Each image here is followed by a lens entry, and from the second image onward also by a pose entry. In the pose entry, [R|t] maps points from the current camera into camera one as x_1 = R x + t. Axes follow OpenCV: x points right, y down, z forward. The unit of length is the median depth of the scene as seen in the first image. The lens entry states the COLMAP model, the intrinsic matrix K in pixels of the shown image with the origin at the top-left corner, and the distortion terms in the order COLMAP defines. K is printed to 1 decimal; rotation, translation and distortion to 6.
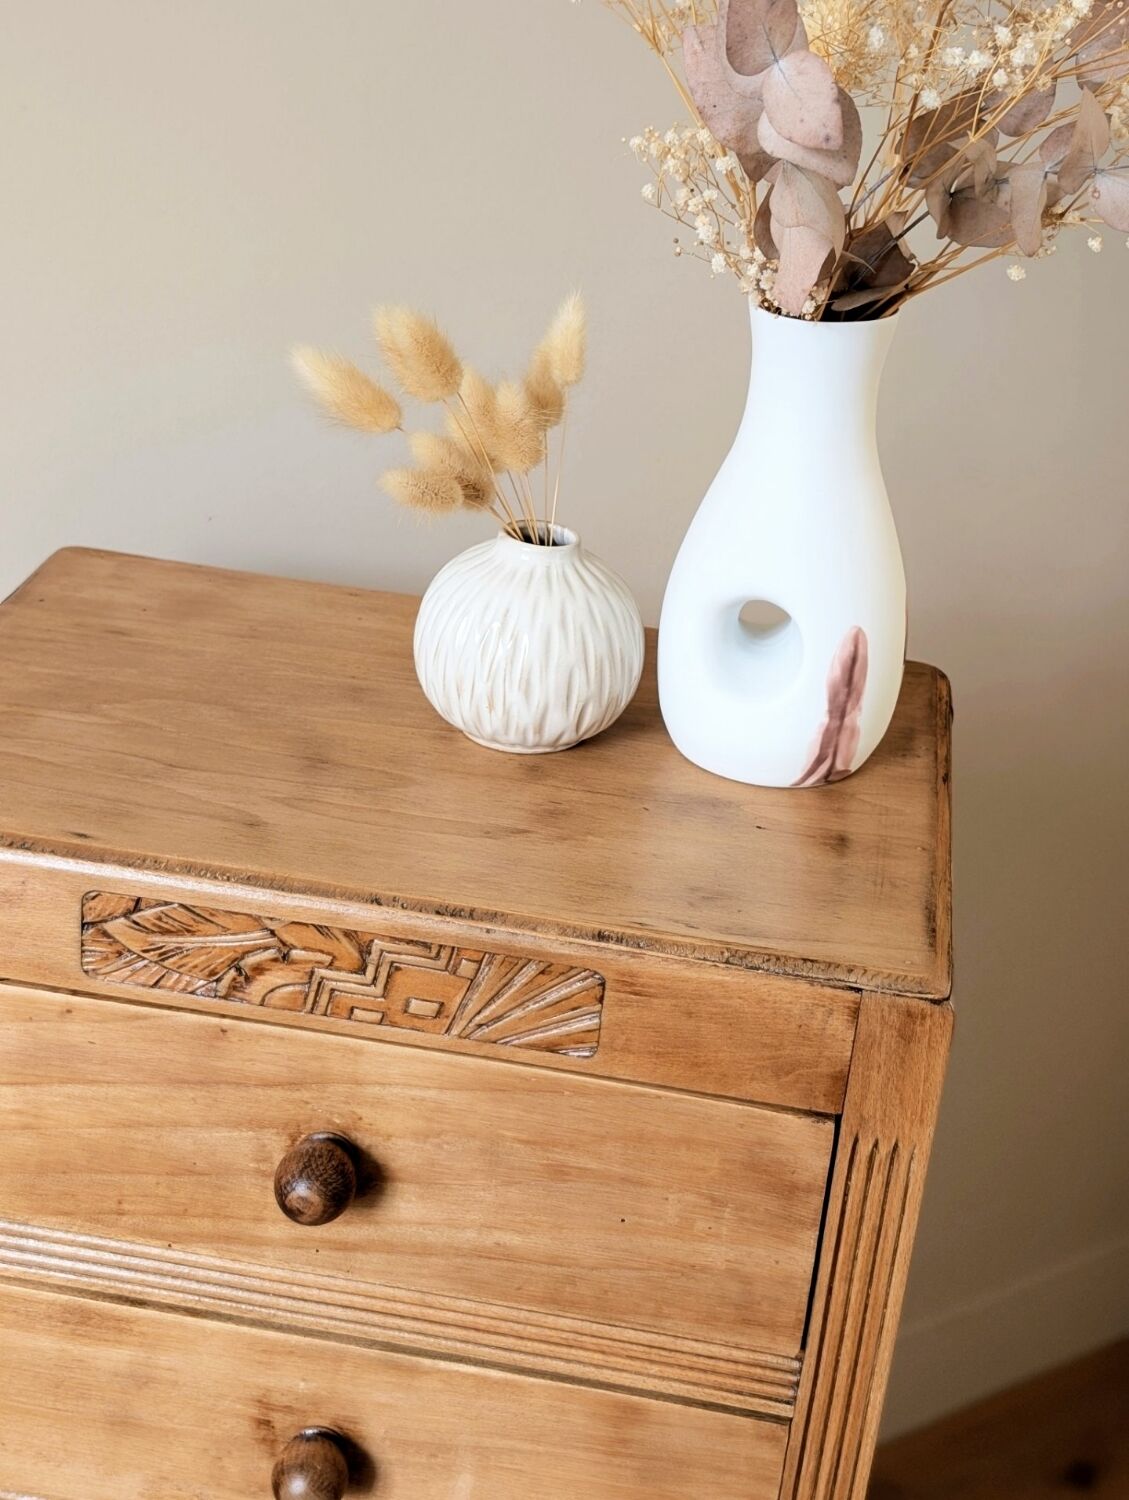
lens RADIAL K [[2176.6, 0, 574.8], [0, 2176.6, 750.9], [0, 0, 1]] dist [0.134638, 0.000000]
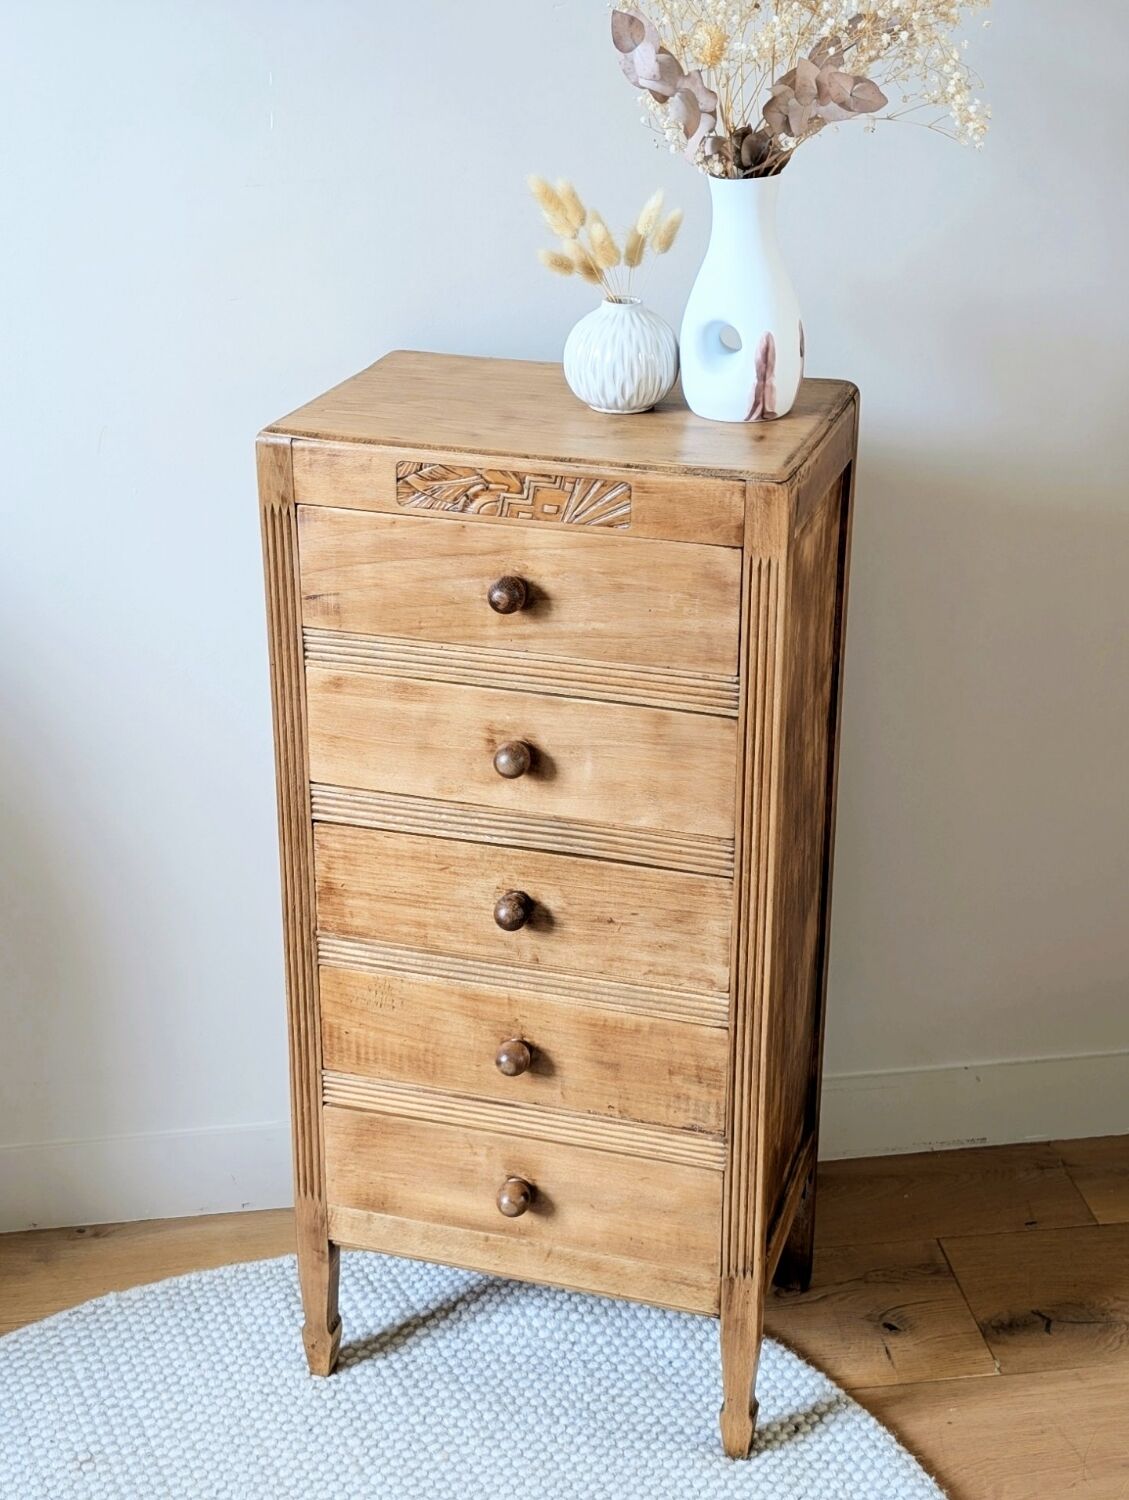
lens RADIAL K [[2176.6, 0, 568.3], [0, 2176.6, 730.8], [0, 0, 1]] dist [0.134638, 0.000000]
pose [[0.984200, -0.024340, -0.175378, 0.311878], [0.015157, 0.998452, -0.053517, 0.442015], [0.176409, 0.050013, 0.983045, -1.068828]]
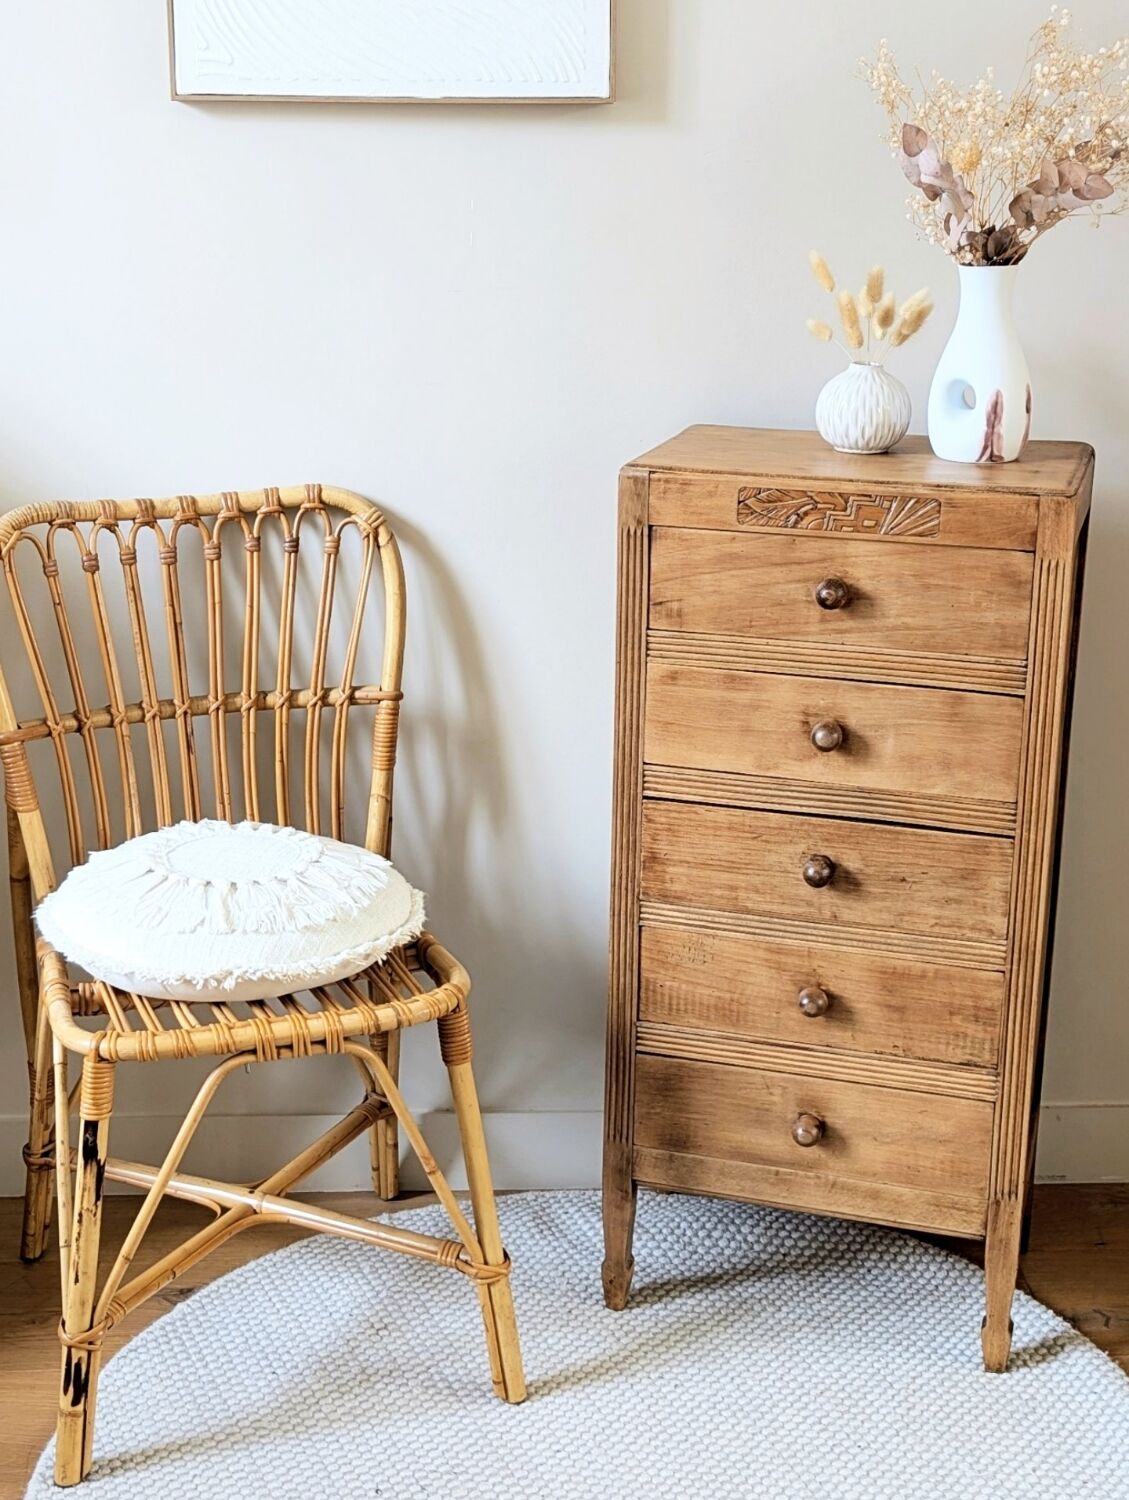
lens RADIAL K [[2176.6, 0, 556.4], [0, 2176.6, 721.1], [0, 0, 1]] dist [0.134638, 0.000000]
pose [[0.986745, -0.034891, -0.158482, -0.033039], [0.007590, 0.985466, -0.169703, 0.779211], [0.162100, 0.166250, 0.972669, -1.541271]]
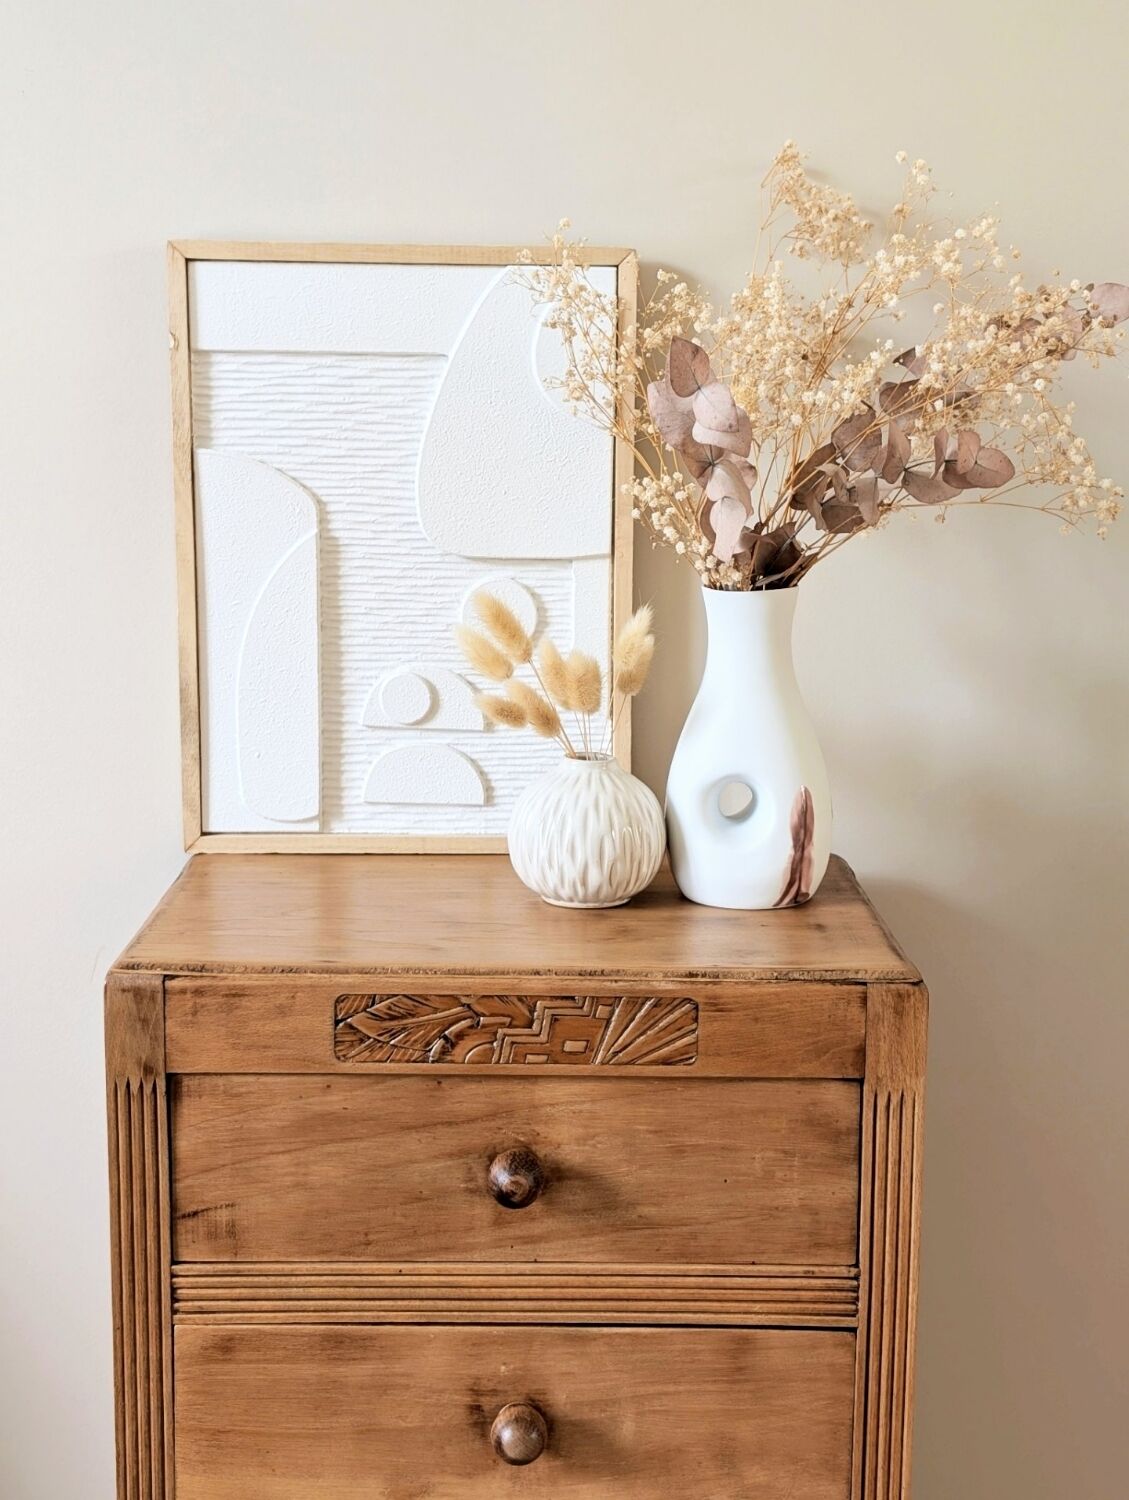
lens RADIAL K [[2176.6, 0, 563.7], [0, 2176.6, 759.2], [0, 0, 1]] dist [0.134638, 0.000000]
pose [[0.982729, -0.104113, 0.152986, -0.276990], [0.140691, 0.957390, -0.252210, 0.297024], [-0.120209, 0.269378, 0.955503, -0.447023]]
